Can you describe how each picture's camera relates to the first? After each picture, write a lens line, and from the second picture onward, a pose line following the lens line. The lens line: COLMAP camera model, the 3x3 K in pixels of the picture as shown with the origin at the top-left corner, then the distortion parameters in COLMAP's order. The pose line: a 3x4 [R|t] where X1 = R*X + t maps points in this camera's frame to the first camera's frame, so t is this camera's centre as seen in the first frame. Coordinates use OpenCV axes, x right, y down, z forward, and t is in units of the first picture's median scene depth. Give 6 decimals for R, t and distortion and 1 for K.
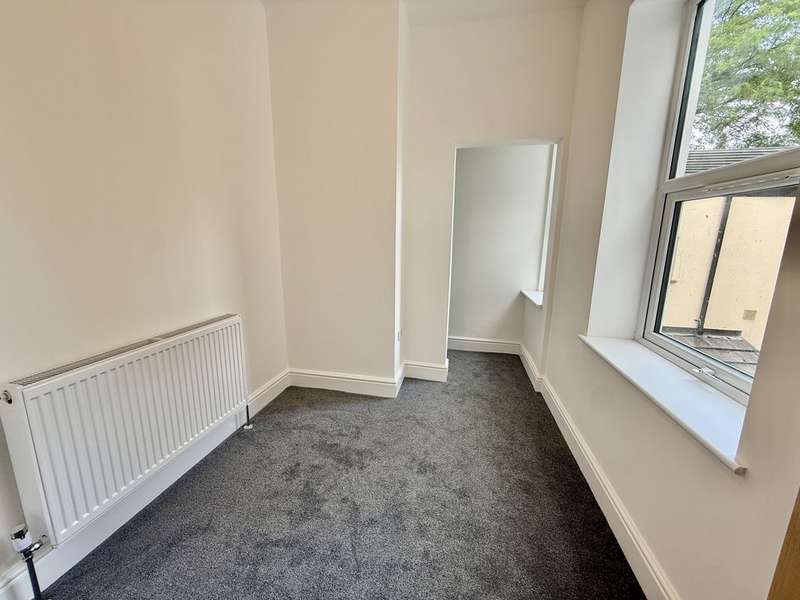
lens RADIAL K [[319.9, 0, 399.6], [0, 319.9, 298.2], [0, 0, 1]] dist [0.001295, 0.000151]
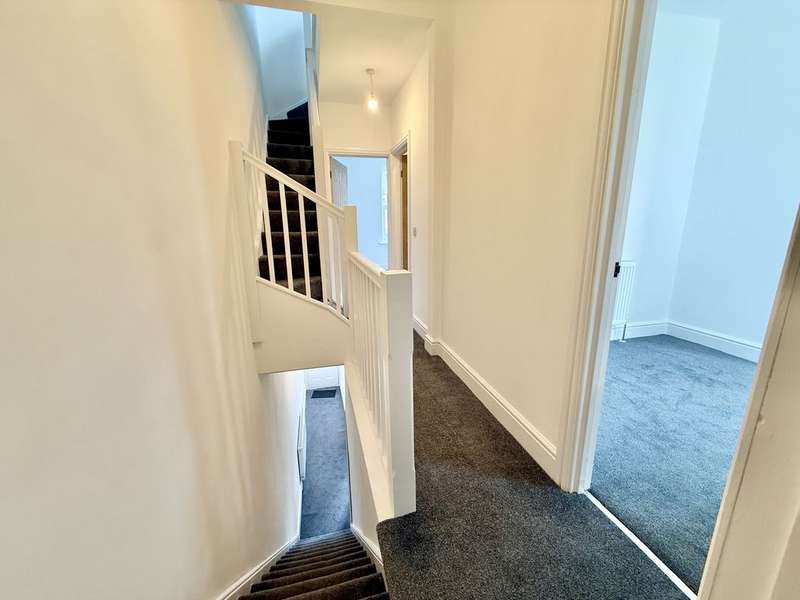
lens RADIAL K [[319.9, 0, 400.6], [0, 319.9, 299.9], [0, 0, 1]] dist [0.001295, 0.000151]
pose [[0.435480, 0.185327, -0.880915, 0.370661], [-0.165322, 0.978400, 0.124109, 0.223229], [0.884887, 0.091588, 0.456712, -0.634880]]
